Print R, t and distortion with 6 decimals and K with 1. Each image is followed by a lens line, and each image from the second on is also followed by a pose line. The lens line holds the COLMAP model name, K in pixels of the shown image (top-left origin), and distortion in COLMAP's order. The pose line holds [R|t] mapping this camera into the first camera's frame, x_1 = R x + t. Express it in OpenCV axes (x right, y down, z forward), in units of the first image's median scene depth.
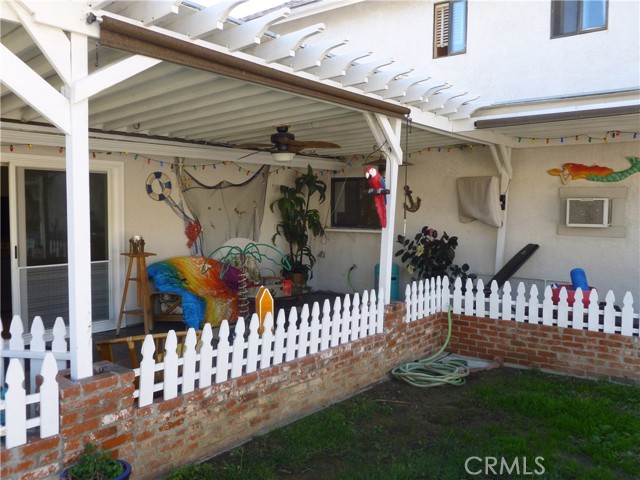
lens RADIAL K [[557.3, 0, 321.0], [0, 557.3, 236.6], [0, 0, 1]] dist [-0.001591, 0.001455]
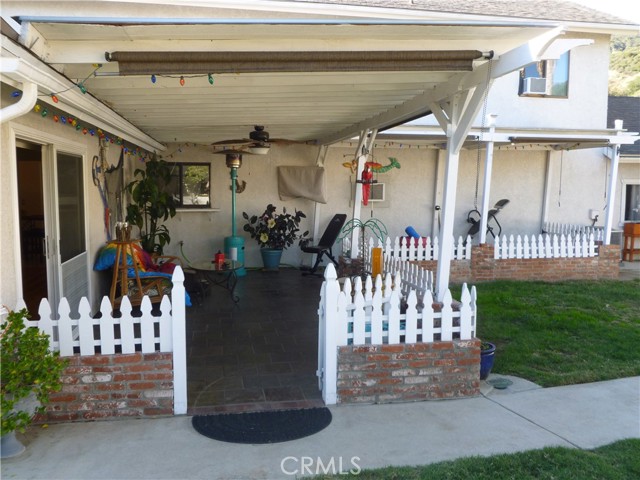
lens RADIAL K [[557.3, 0, 321.0], [0, 557.3, 236.6], [0, 0, 1]] dist [-0.001591, 0.001455]
pose [[0.661521, -0.073791, 0.746288, -0.815738], [0.041850, 0.997229, 0.061507, -0.020555], [-0.748758, -0.009456, 0.662776, 0.067698]]
